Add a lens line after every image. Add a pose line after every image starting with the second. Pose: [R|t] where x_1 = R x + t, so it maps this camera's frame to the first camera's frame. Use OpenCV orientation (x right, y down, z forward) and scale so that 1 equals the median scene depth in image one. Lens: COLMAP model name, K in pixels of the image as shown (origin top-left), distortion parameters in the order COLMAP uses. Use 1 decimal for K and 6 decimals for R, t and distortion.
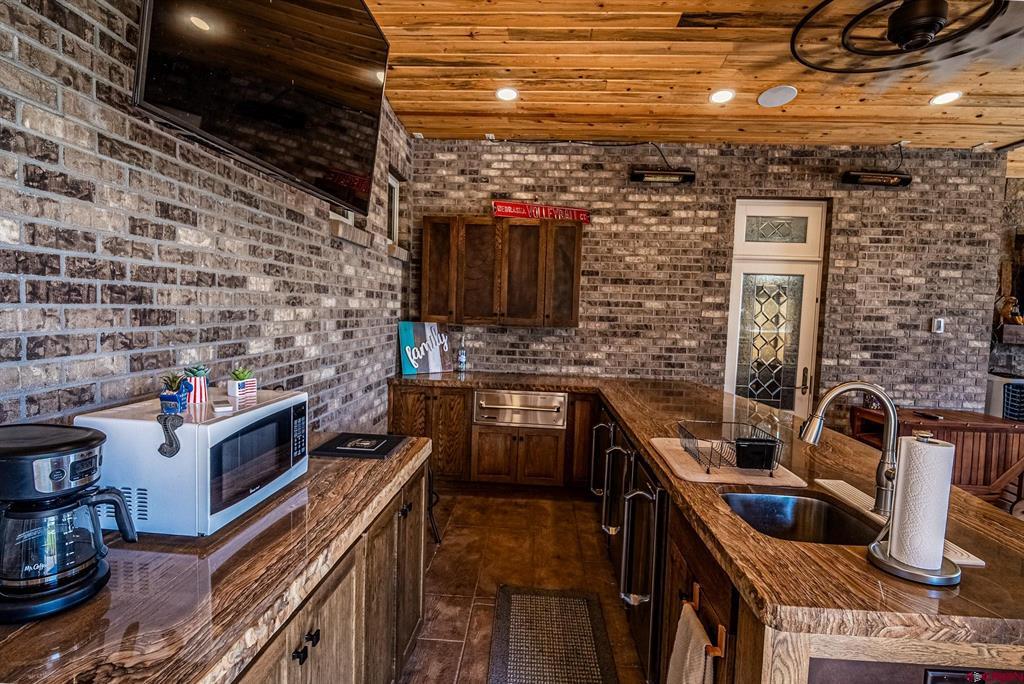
lens RADIAL K [[505.9, 0, 511.6], [0, 505.9, 341.3], [0, 0, 1]] dist [-0.001137, -0.004720]
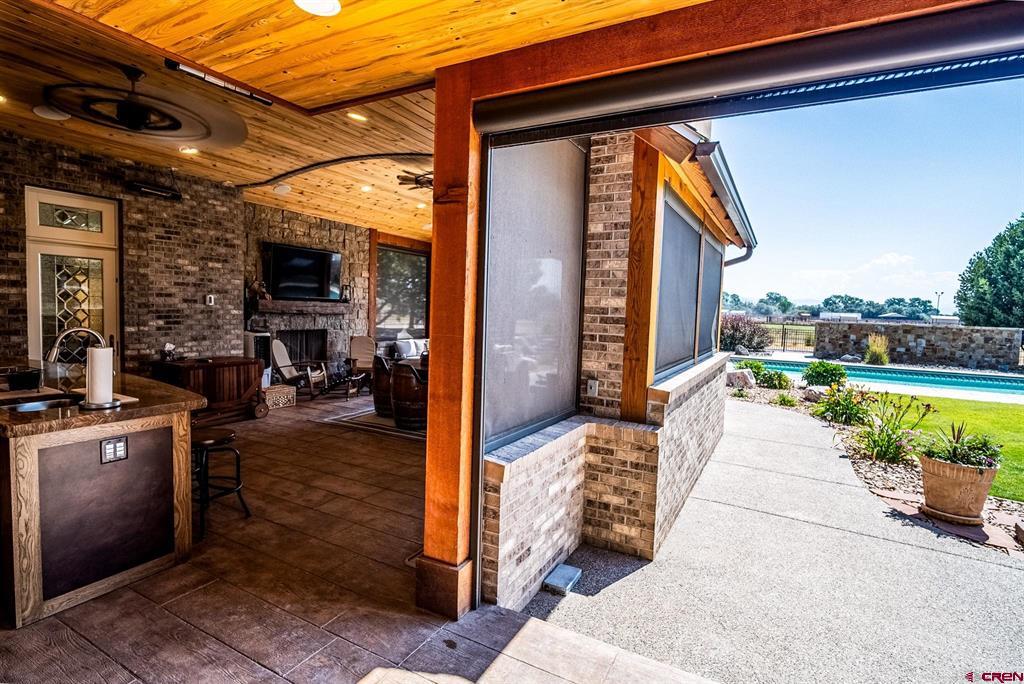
lens RADIAL K [[505.9, 0, 510.1], [0, 505.9, 341.9], [0, 0, 1]] dist [-0.001137, -0.004720]
pose [[0.435075, -0.078079, 0.897002, -0.103884], [0.038178, 0.996937, 0.068260, 0.023186], [-0.899584, 0.004548, 0.436724, -0.427842]]
